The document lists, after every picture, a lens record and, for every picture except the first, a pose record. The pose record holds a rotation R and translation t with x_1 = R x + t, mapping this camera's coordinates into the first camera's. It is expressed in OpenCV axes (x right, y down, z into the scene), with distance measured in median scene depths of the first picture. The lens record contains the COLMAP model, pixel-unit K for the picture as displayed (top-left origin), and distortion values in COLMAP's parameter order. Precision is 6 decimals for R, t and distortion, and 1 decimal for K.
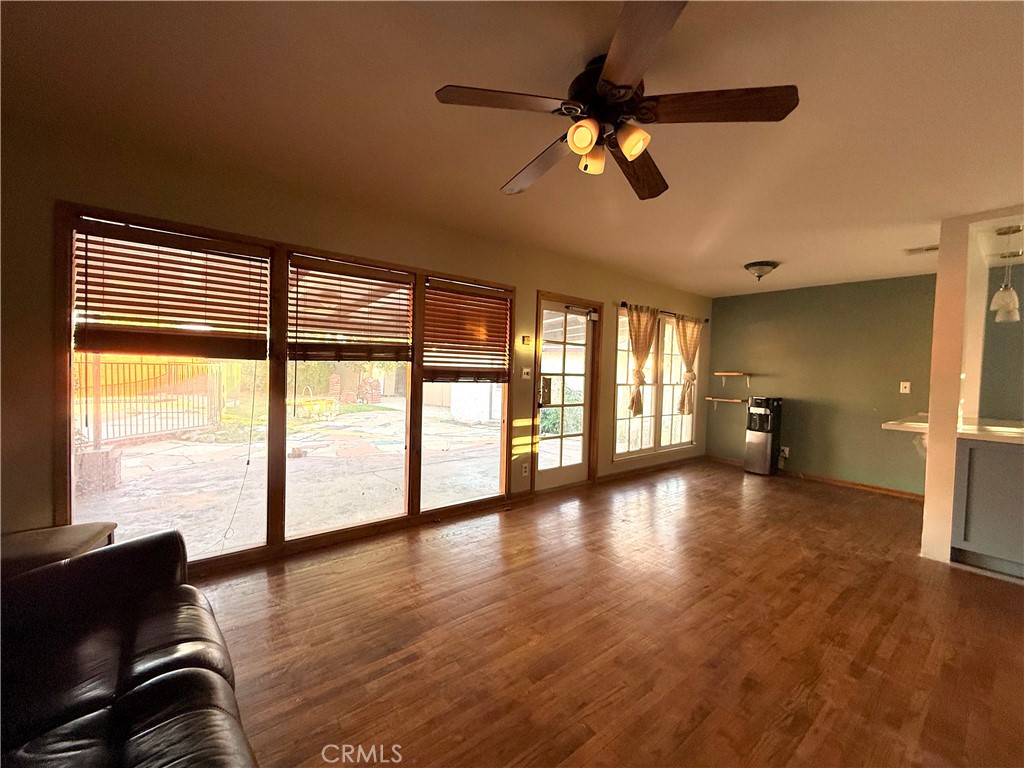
lens RADIAL K [[414.0, 0, 503.6], [0, 414.0, 381.3], [0, 0, 1]] dist [-0.002616, -0.000129]
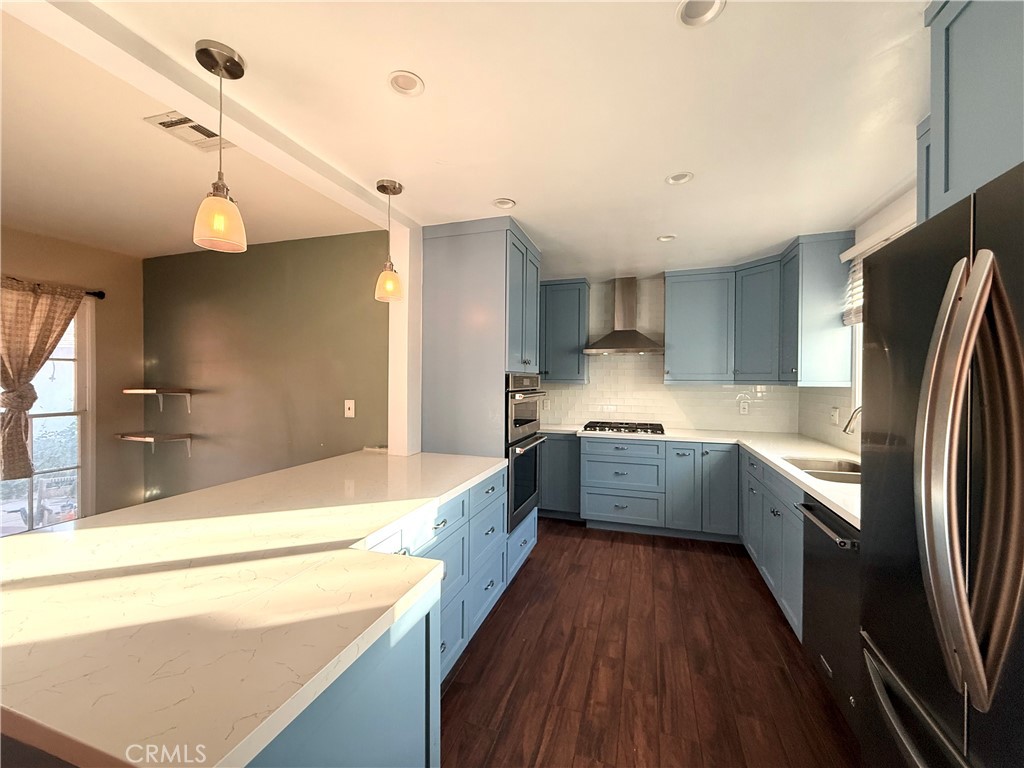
lens RADIAL K [[408.2, 0, 510.0], [0, 408.2, 383.5], [0, 0, 1]] dist [-0.000652, -0.000043]
pose [[0.839669, -0.031875, 0.542162, 0.960232], [0.035785, 0.999354, 0.003333, -0.018226], [-0.541918, 0.016603, 0.840268, 0.395012]]
